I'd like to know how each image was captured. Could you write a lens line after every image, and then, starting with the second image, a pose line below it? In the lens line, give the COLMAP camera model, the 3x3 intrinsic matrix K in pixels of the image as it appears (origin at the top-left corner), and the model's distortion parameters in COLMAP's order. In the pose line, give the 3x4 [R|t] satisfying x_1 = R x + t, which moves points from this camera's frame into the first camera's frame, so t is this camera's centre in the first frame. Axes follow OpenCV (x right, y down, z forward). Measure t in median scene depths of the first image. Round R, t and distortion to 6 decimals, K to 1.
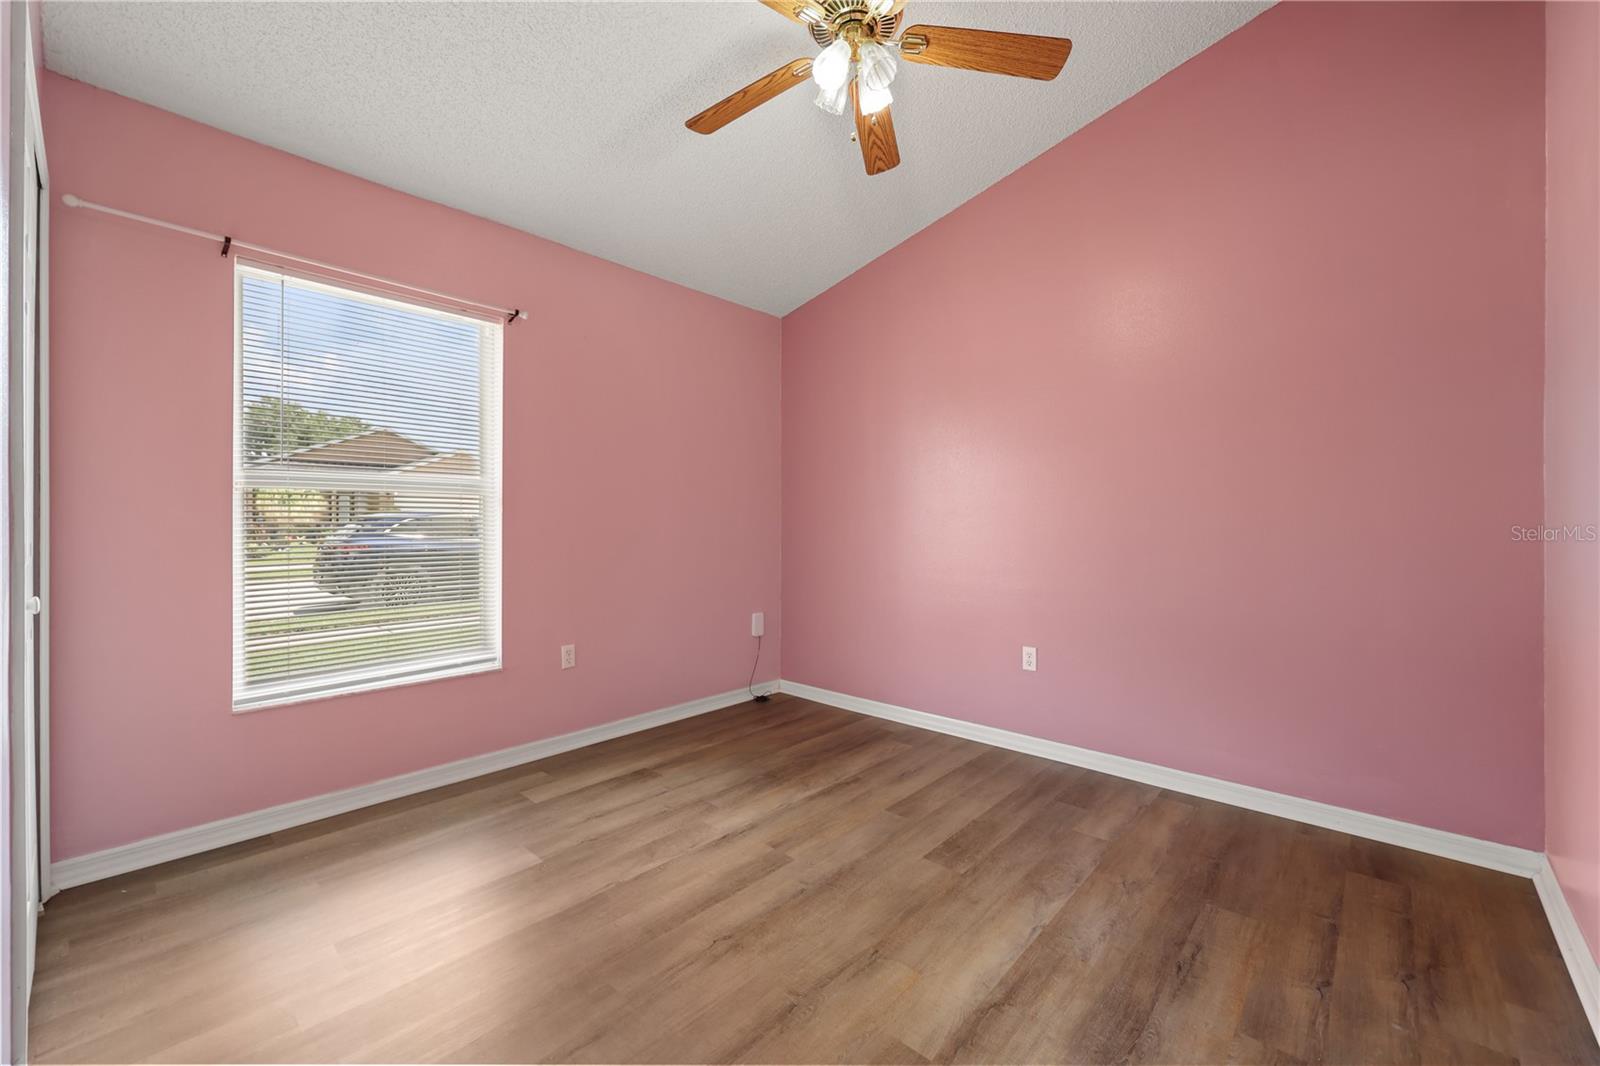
lens RADIAL K [[677.6, 0, 800.3], [0, 677.6, 526.1], [0, 0, 1]] dist [0.001042, 0.000520]
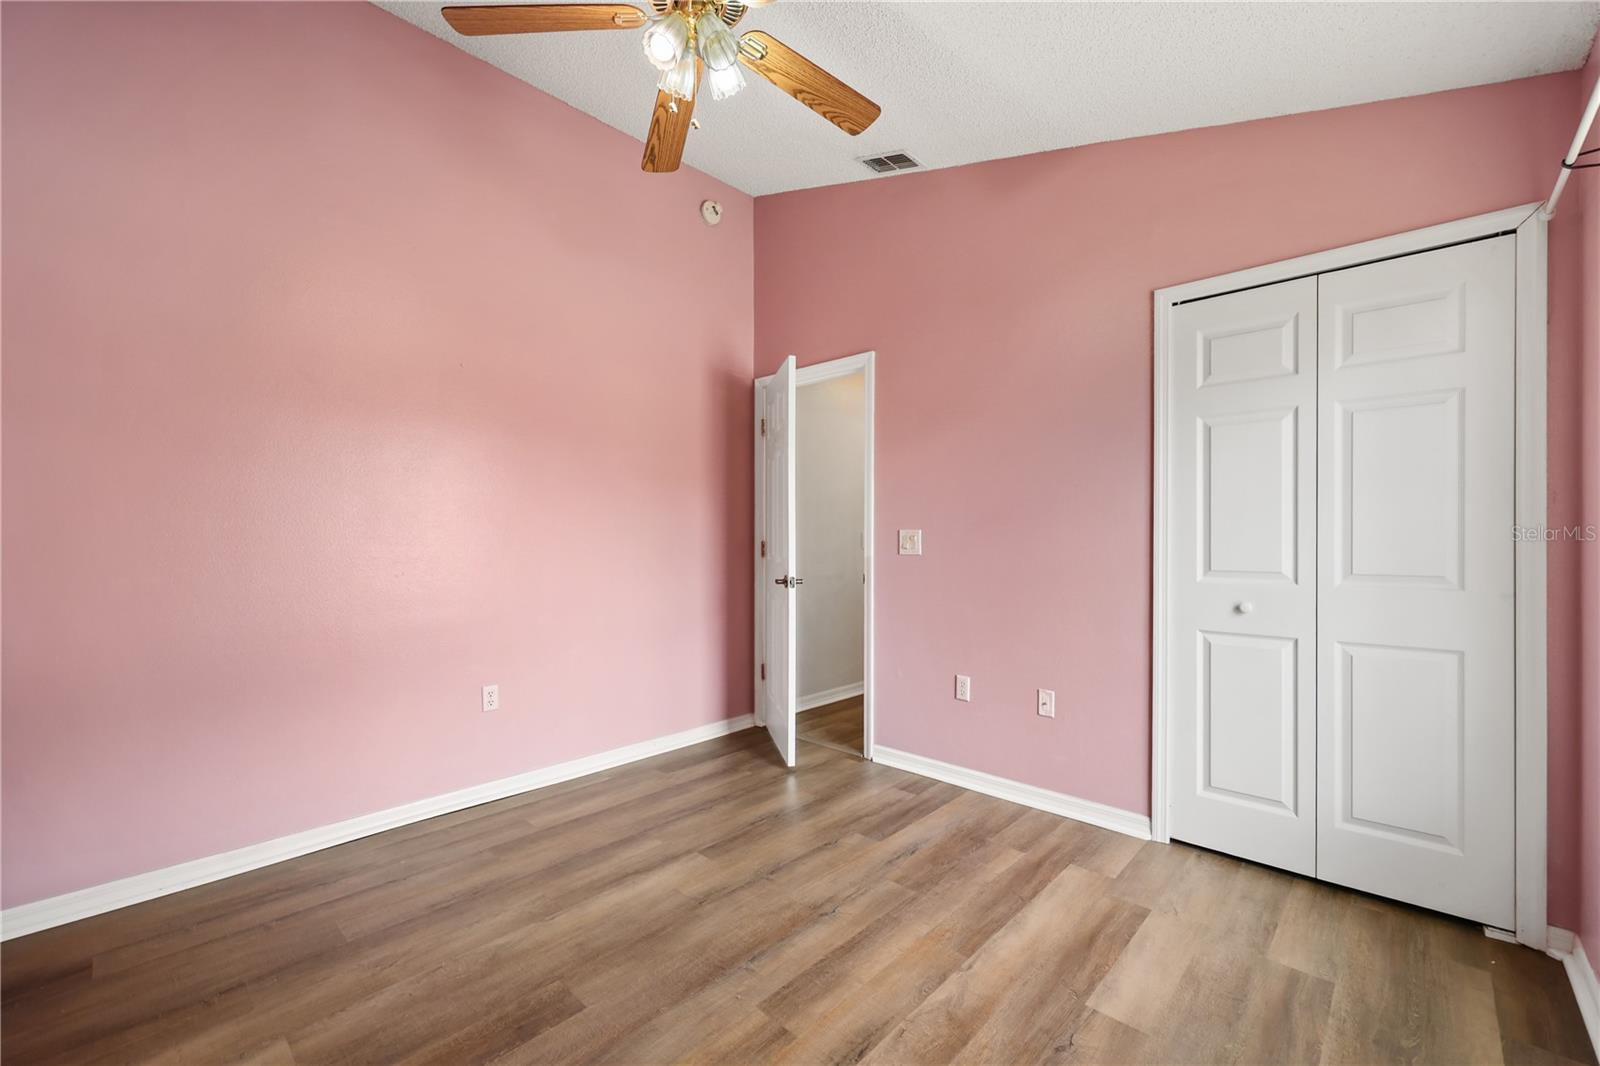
lens RADIAL K [[677.6, 0, 800.3], [0, 677.6, 526.1], [0, 0, 1]] dist [0.001042, 0.000520]
pose [[-0.999907, -0.000009, 0.013663, -0.075565], [-0.000071, 0.999990, -0.004545, -0.047251], [-0.013663, -0.004545, -0.999896, 1.971444]]
